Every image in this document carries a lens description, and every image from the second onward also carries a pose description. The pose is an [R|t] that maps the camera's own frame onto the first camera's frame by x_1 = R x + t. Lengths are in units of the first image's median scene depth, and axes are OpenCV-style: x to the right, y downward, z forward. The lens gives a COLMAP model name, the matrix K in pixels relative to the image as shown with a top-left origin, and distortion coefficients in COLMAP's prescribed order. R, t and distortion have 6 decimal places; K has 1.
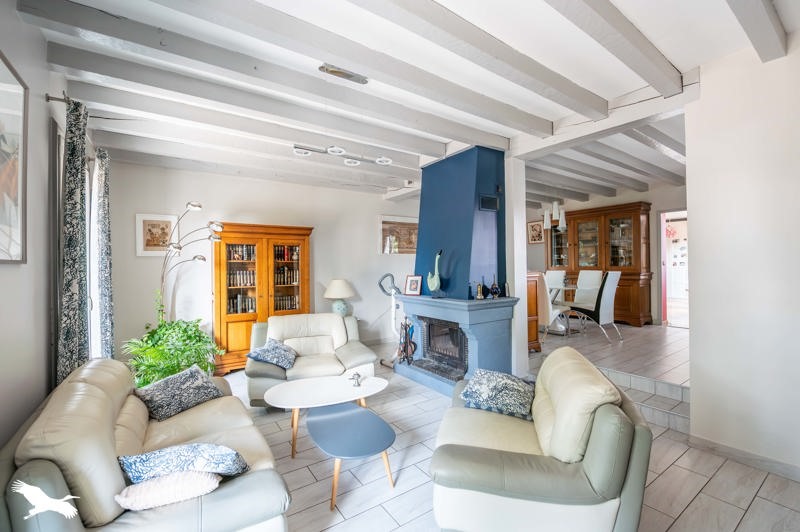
lens RADIAL K [[341.9, 0, 402.0], [0, 341.9, 267.0], [0, 0, 1]] dist [-0.003392, -0.000572]
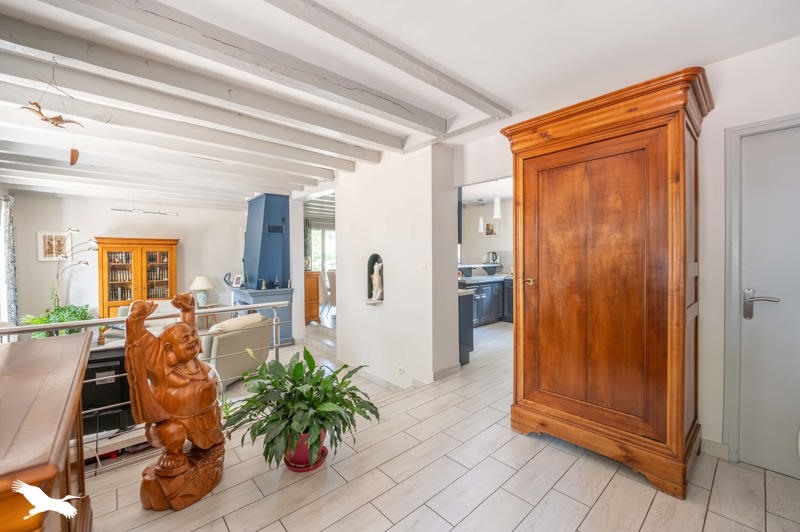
lens RADIAL K [[341.9, 0, 395.8], [0, 341.9, 263.0], [0, 0, 1]] dist [-0.003392, -0.000572]
pose [[0.995459, 0.000040, 0.095188, 0.534076], [-0.001487, 0.999884, 0.015125, -0.043685], [-0.095176, -0.015198, 0.995344, -0.519249]]
